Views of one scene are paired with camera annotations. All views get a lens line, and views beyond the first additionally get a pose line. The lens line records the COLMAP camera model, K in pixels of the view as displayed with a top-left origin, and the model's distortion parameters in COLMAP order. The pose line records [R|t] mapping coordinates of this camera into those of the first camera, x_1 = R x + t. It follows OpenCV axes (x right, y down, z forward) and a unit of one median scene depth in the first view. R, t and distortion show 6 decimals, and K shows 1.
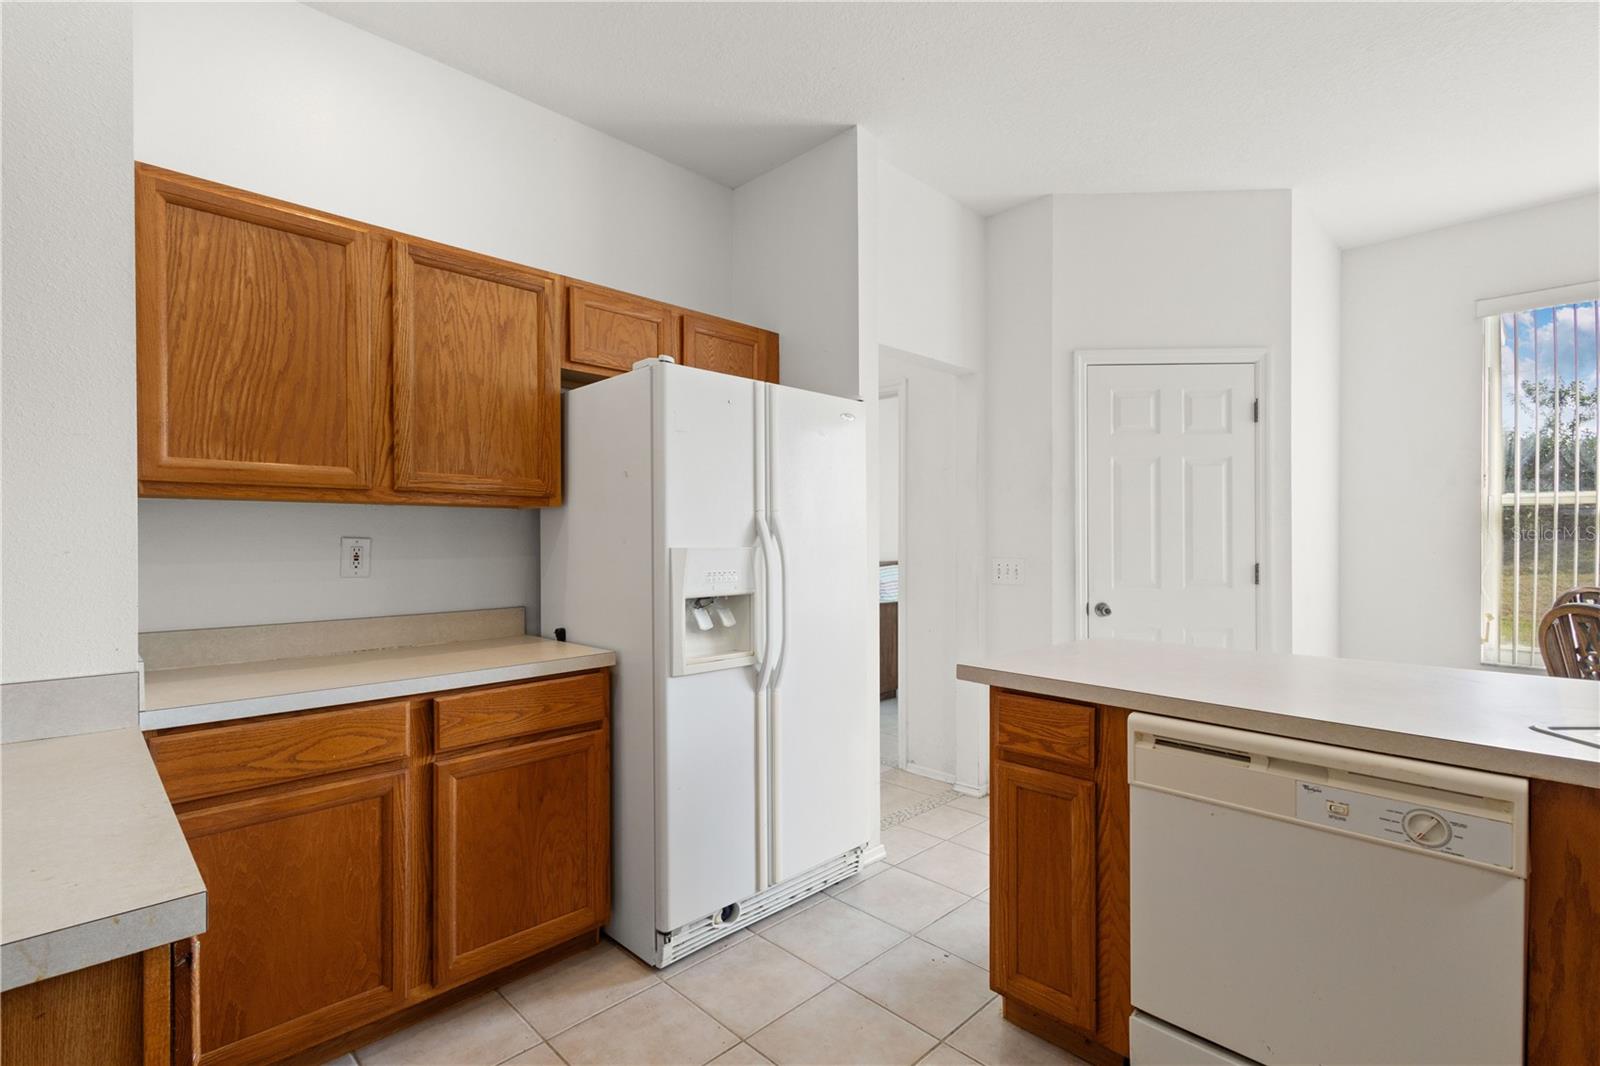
lens RADIAL K [[743.2, 0, 801.1], [0, 743.2, 537.6], [0, 0, 1]] dist [0.012819, -0.001089]
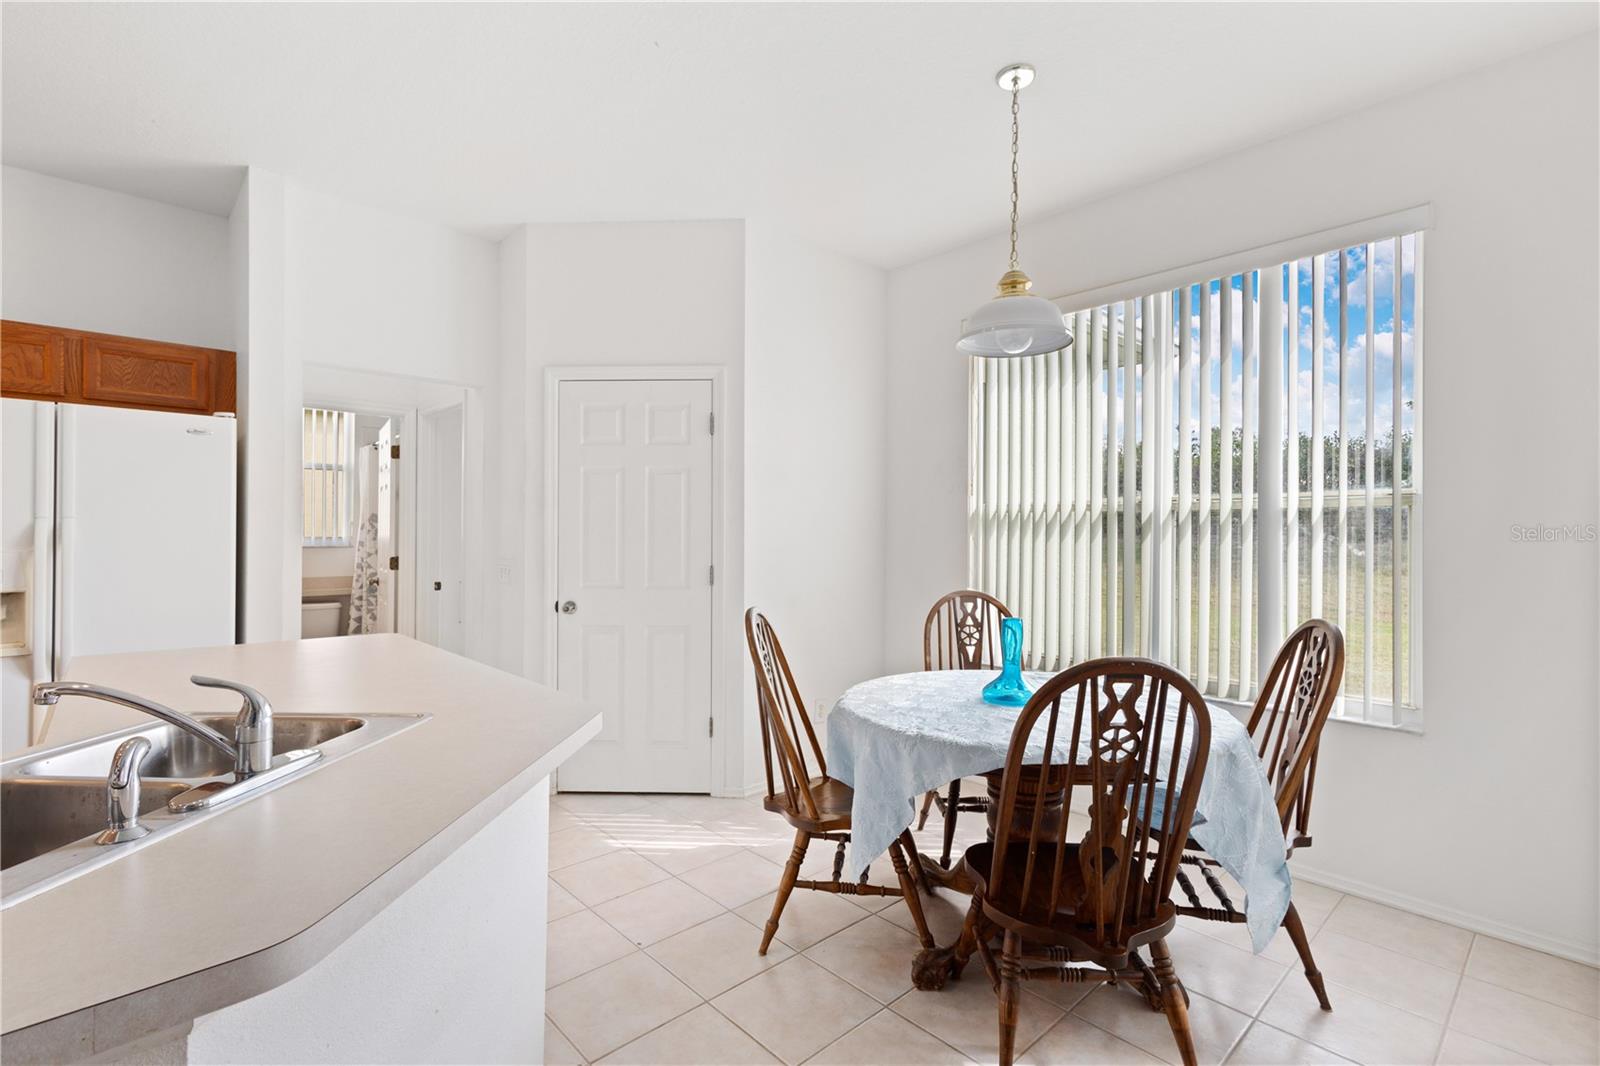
lens RADIAL K [[730.0, 0, 796.9], [0, 730.0, 530.7], [0, 0, 1]] dist [0.003383, -0.000099]
pose [[0.999432, 0.009484, -0.032348, 1.305485], [-0.009535, 0.999954, -0.001399, -0.028428], [0.032333, 0.001706, 0.999476, -0.076516]]
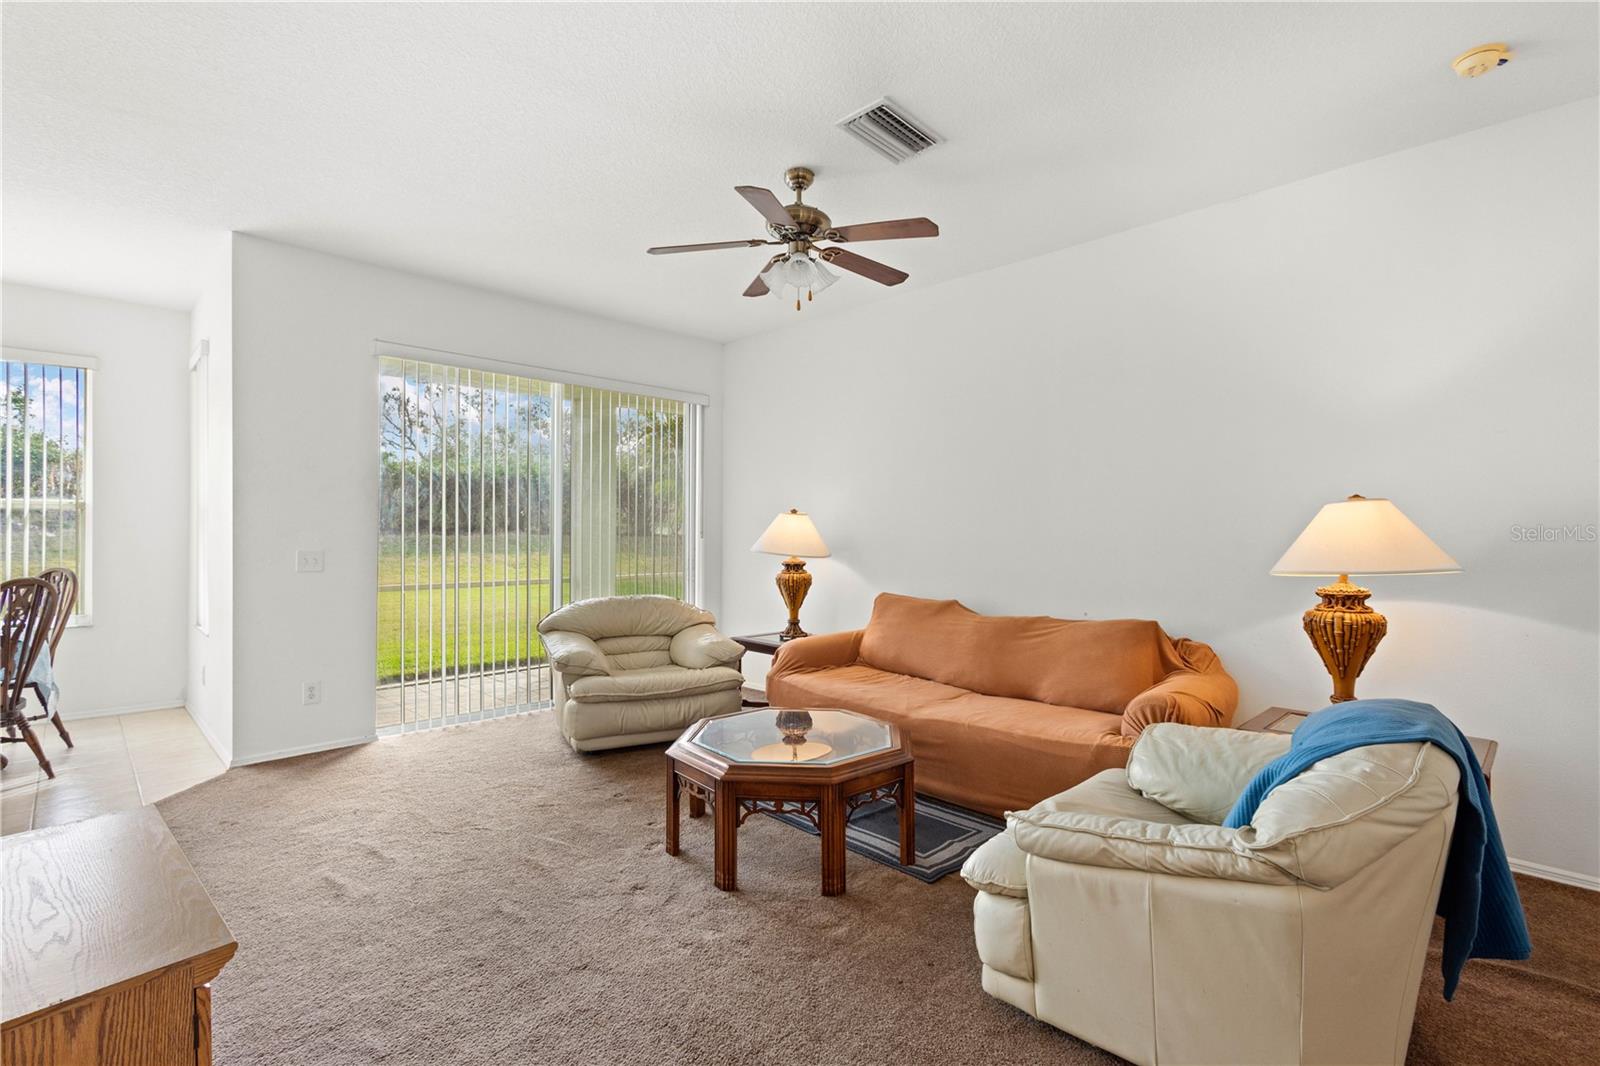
lens RADIAL K [[742.5, 0, 798.9], [0, 742.5, 529.8], [0, 0, 1]] dist [0.001536, -0.000051]
pose [[0.000822, 0.003976, 0.999992, -0.163195], [-0.005238, 0.999978, -0.003971, -0.019234], [-0.999986, -0.005234, 0.000843, -1.170993]]
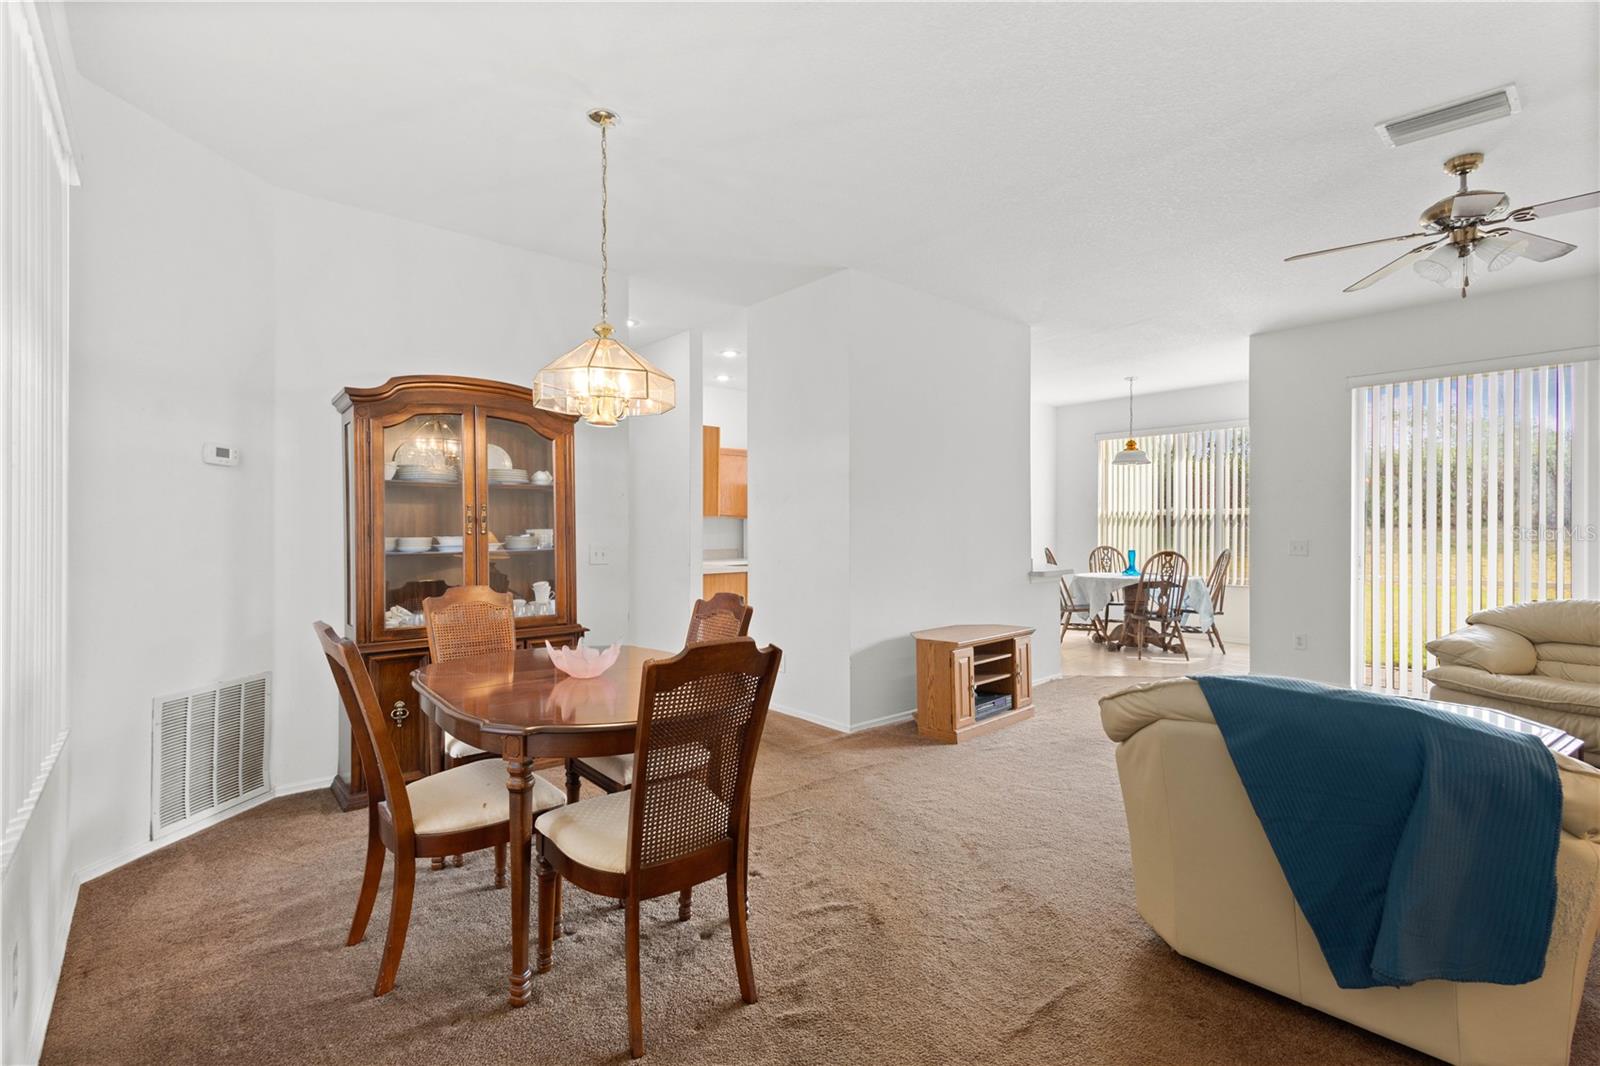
lens RADIAL K [[730.0, 0, 796.9], [0, 730.0, 530.7], [0, 0, 1]] dist [0.003383, -0.000099]
pose [[0.997585, 0.005335, -0.069249, 0.136834], [-0.004878, 0.999965, 0.006757, -0.009853], [0.069283, -0.006403, 0.997577, -2.804866]]
